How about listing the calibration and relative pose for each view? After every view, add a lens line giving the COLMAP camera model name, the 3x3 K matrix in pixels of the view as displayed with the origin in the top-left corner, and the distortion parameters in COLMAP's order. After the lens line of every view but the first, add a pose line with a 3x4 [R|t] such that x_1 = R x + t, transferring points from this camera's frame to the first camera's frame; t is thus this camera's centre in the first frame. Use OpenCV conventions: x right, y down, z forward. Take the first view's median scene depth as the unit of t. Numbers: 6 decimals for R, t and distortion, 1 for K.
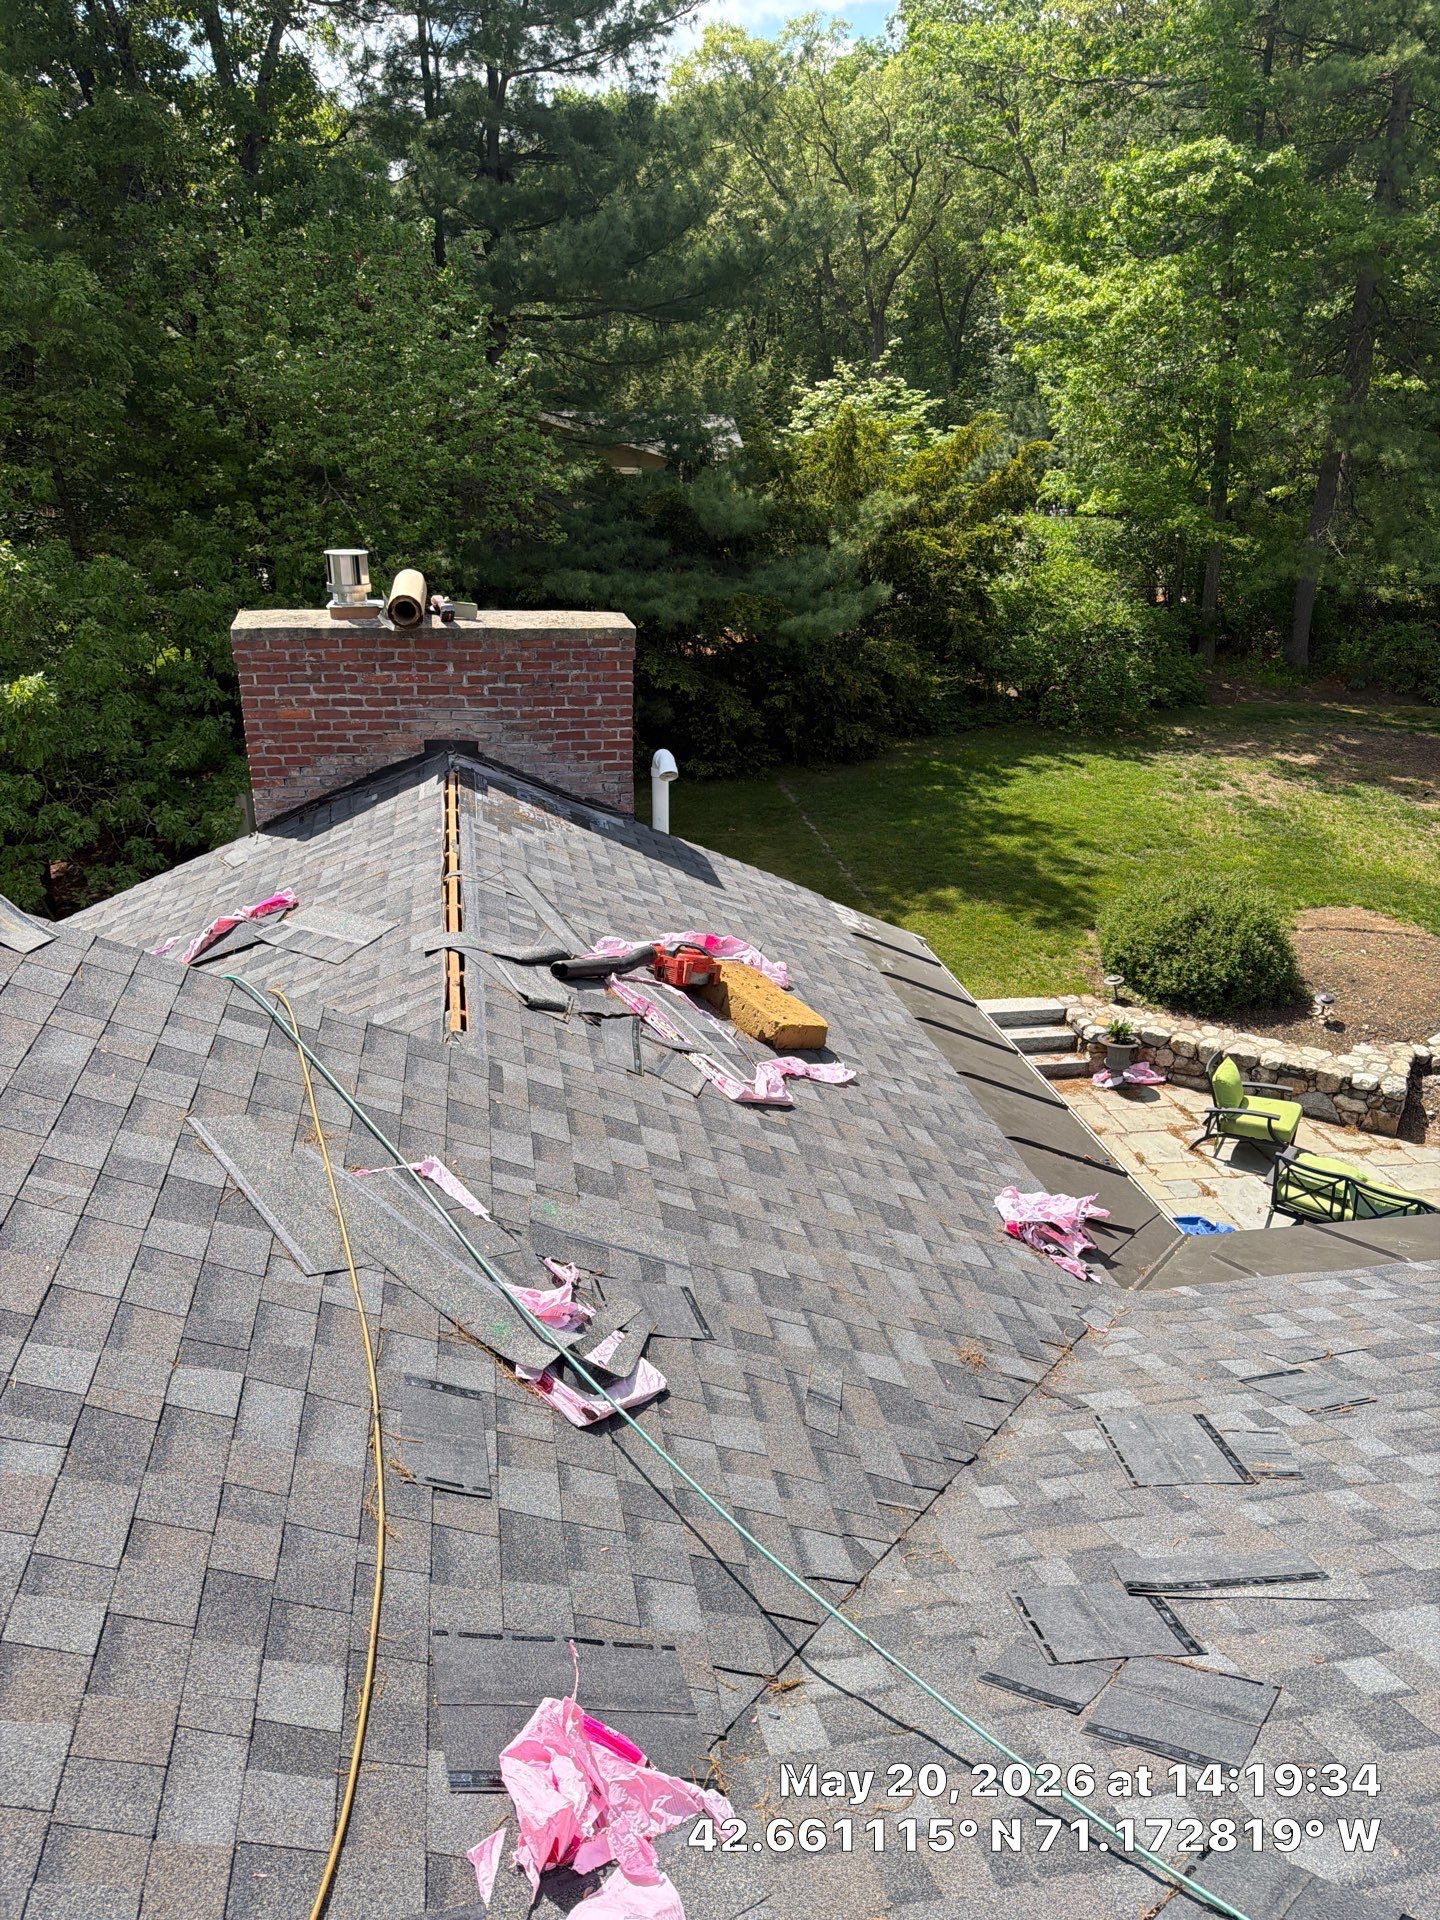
lens RADIAL K [[1355.7, 0, 726.7], [0, 1355.7, 954.8], [0, 0, 1]] dist [0.063661, -0.064064]
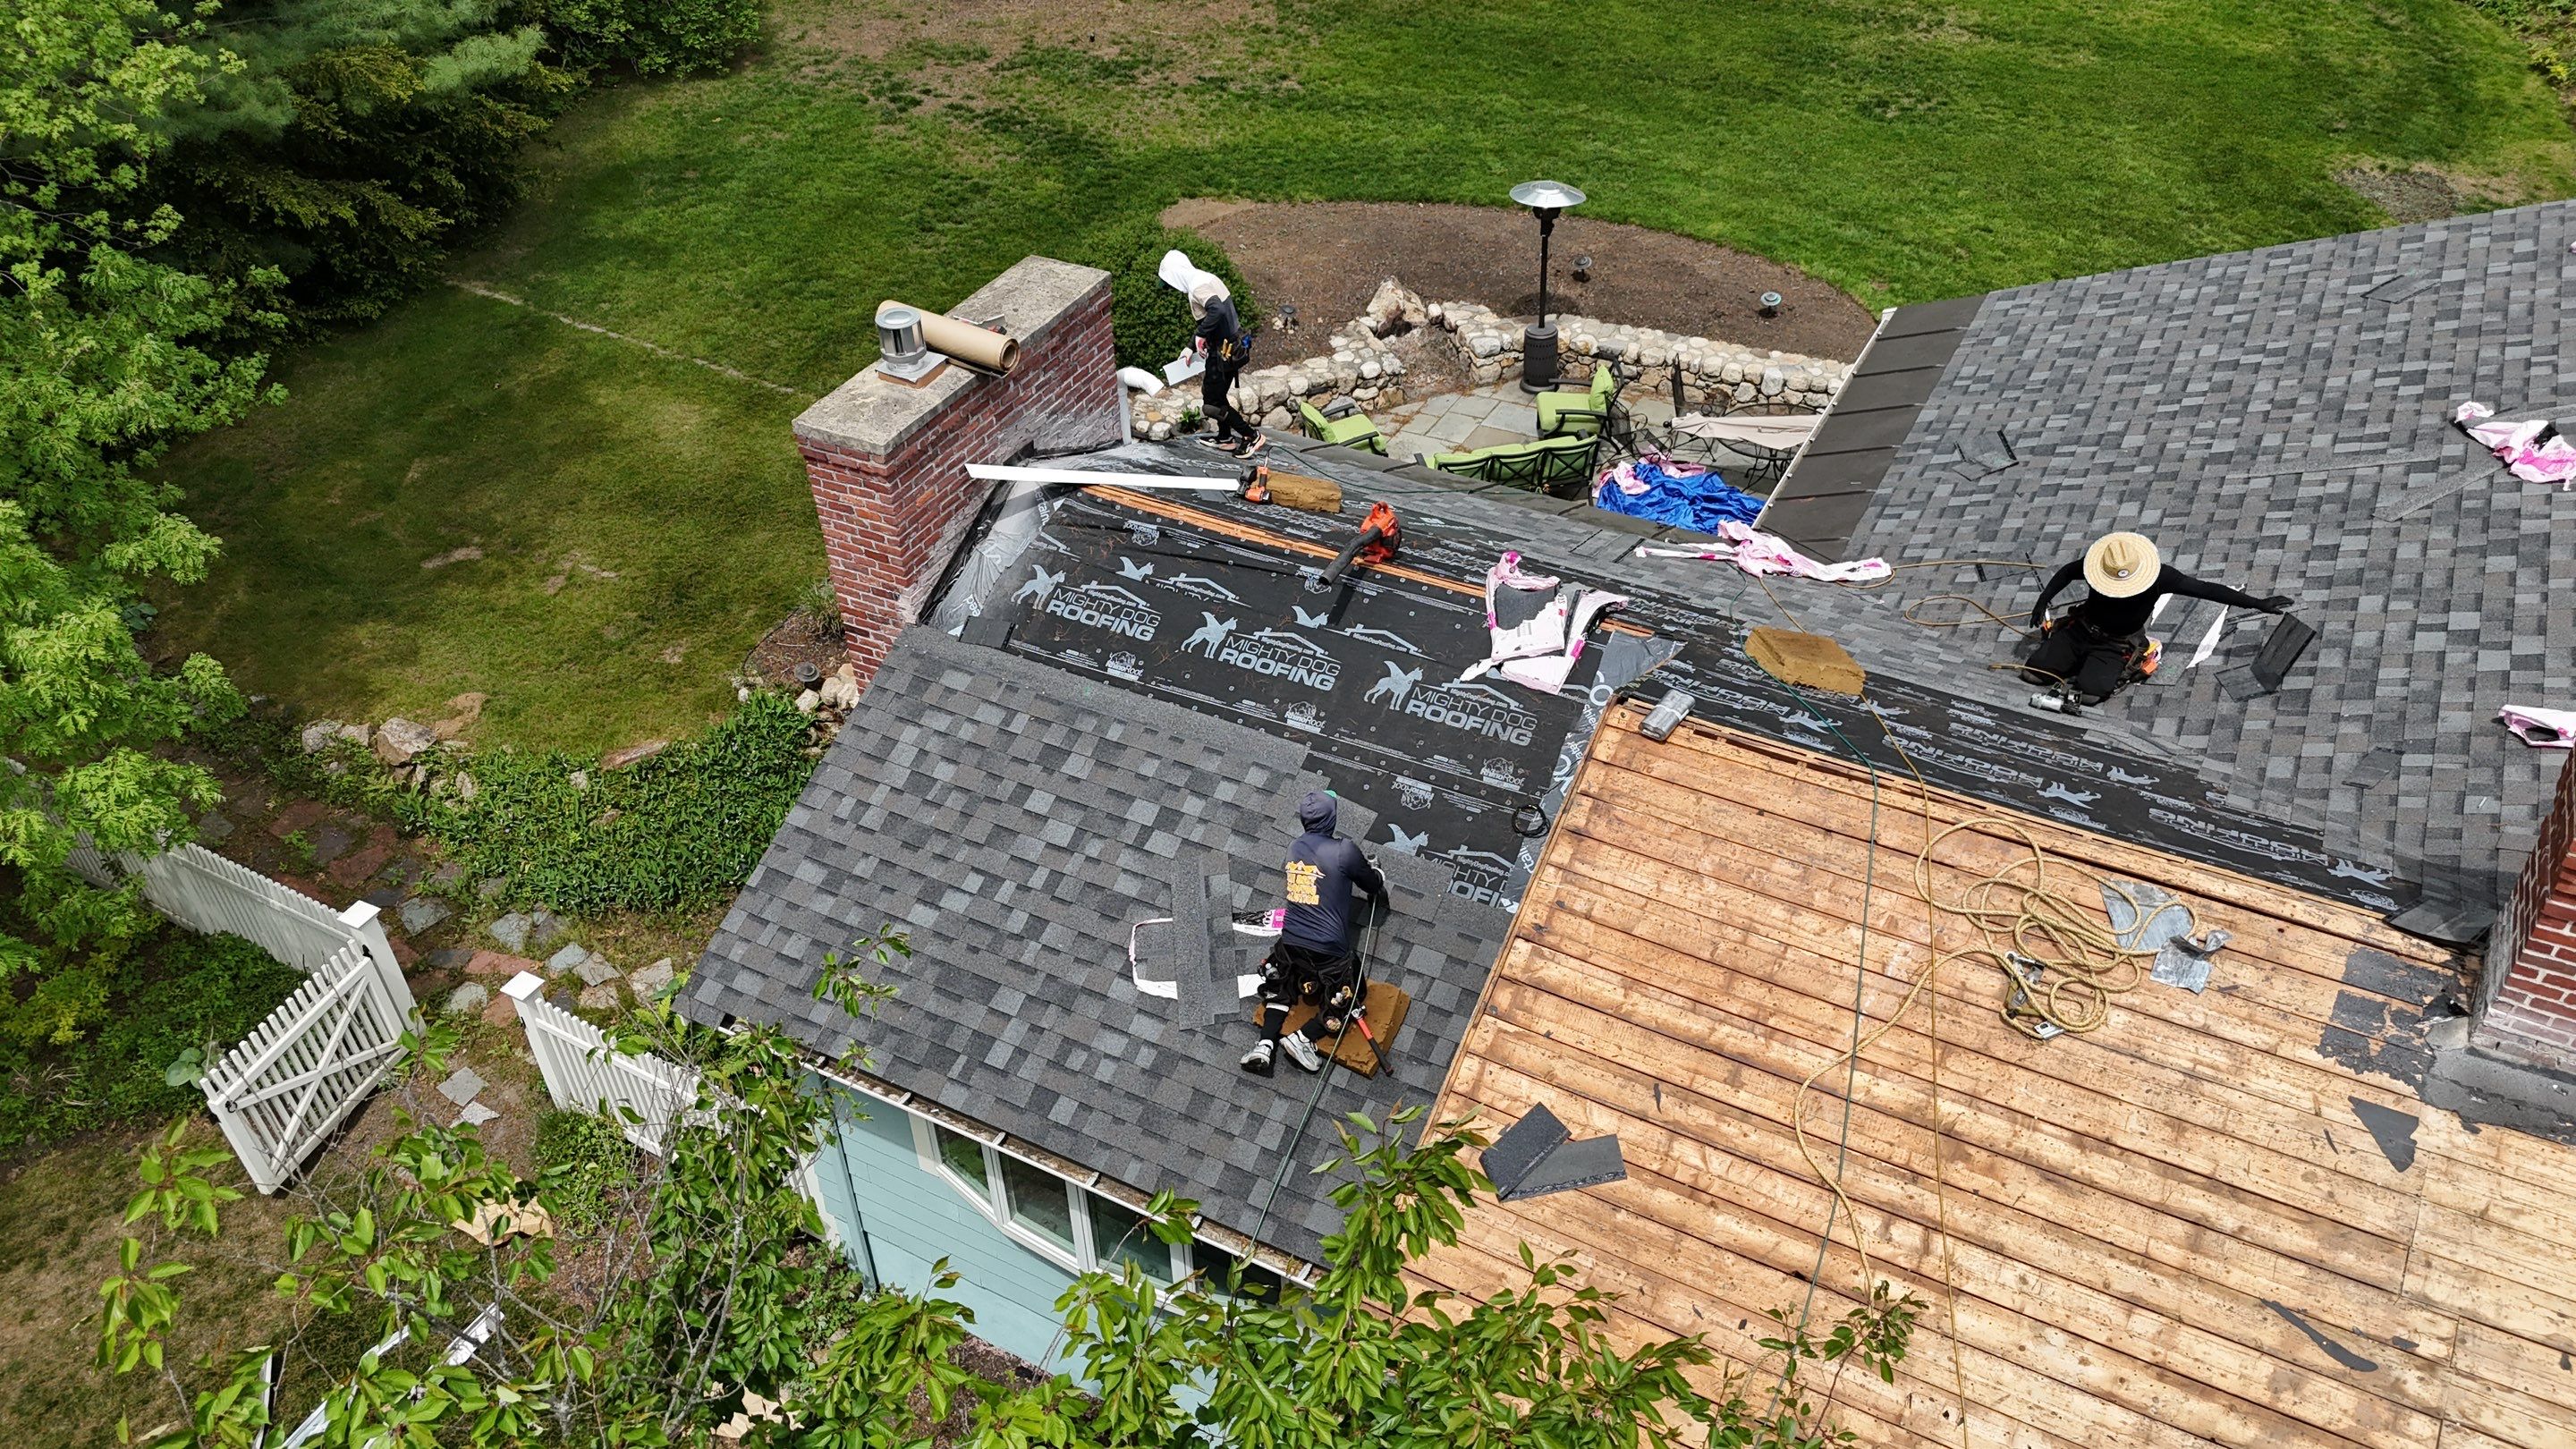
lens RADIAL K [[1888.8, 0, 1275.1], [0, 1888.8, 724.5], [0, 0, 1]] dist [0.089146, -0.086069]
pose [[0.628204, -0.520465, 0.578339, -0.946054], [0.332522, 0.851612, 0.405199, -0.467204], [-0.703412, -0.062238, 0.708052, -0.122107]]
